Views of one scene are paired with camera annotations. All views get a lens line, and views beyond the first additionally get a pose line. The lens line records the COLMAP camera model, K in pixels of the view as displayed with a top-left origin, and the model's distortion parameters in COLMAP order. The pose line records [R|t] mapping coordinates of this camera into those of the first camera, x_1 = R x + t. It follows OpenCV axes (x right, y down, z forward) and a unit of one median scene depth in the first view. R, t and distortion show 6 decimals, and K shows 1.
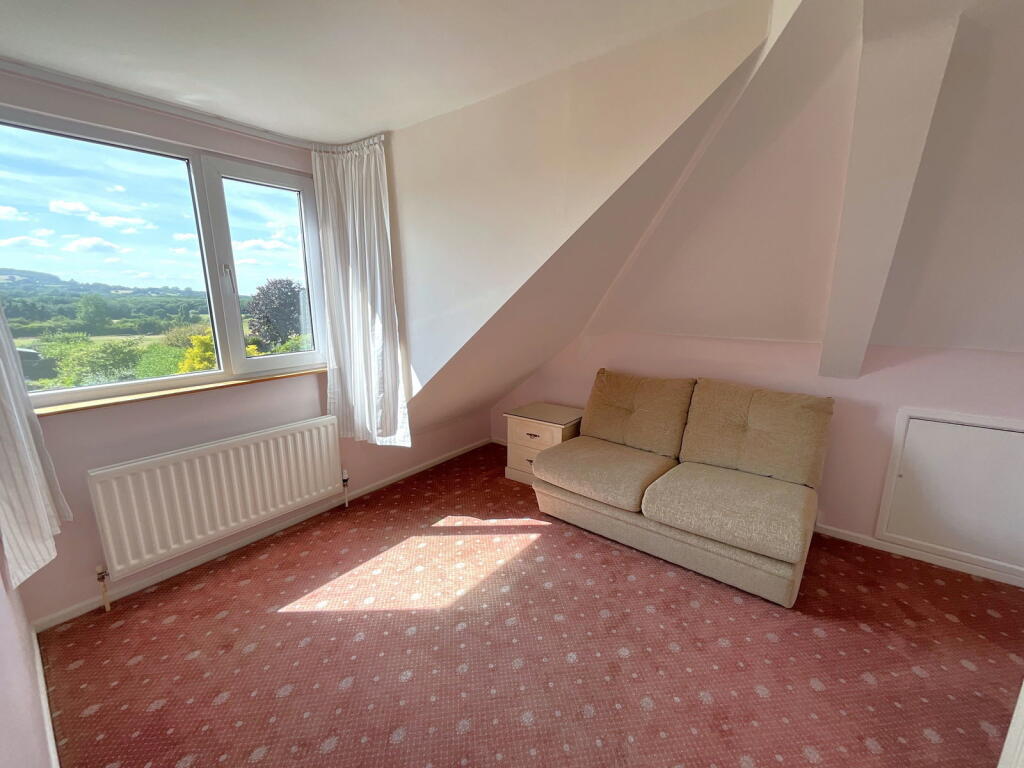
lens RADIAL K [[414.6, 0, 511.9], [0, 414.6, 383.3], [0, 0, 1]] dist [-0.012186, 0.007236]
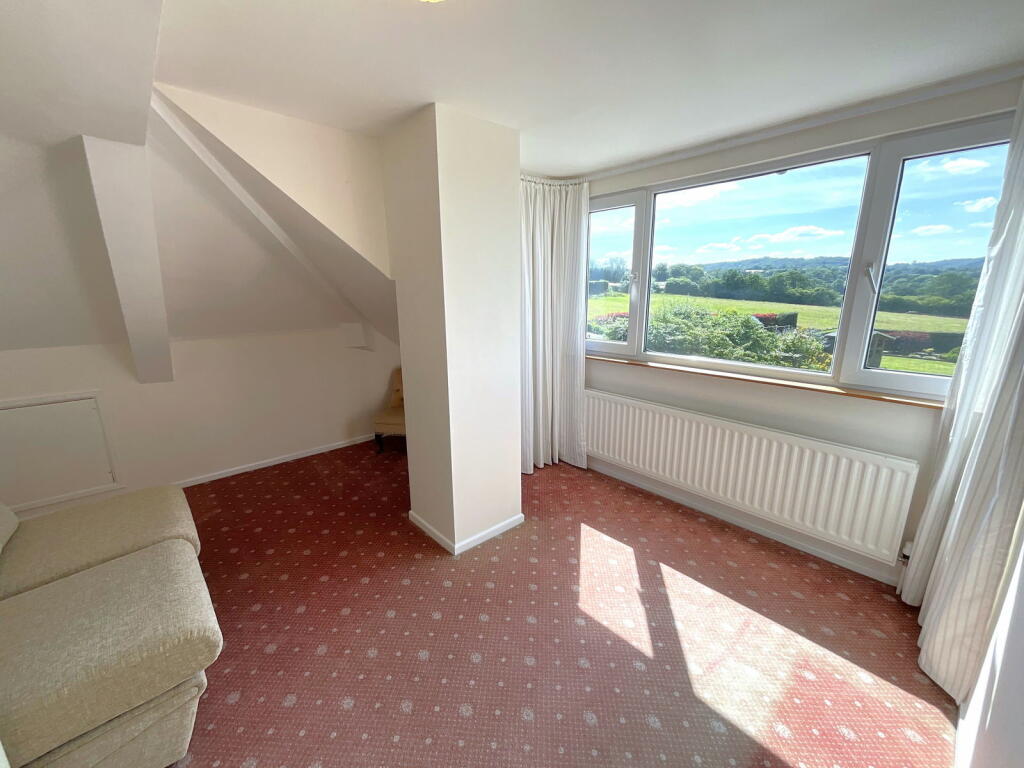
lens RADIAL K [[414.6, 0, 511.9], [0, 414.6, 383.3], [0, 0, 1]] dist [-0.012186, 0.007236]
pose [[-0.165791, 0.233074, -0.958222, 0.378068], [-0.193496, 0.945093, 0.263359, -0.122555], [0.966992, 0.229075, -0.111589, 0.405667]]
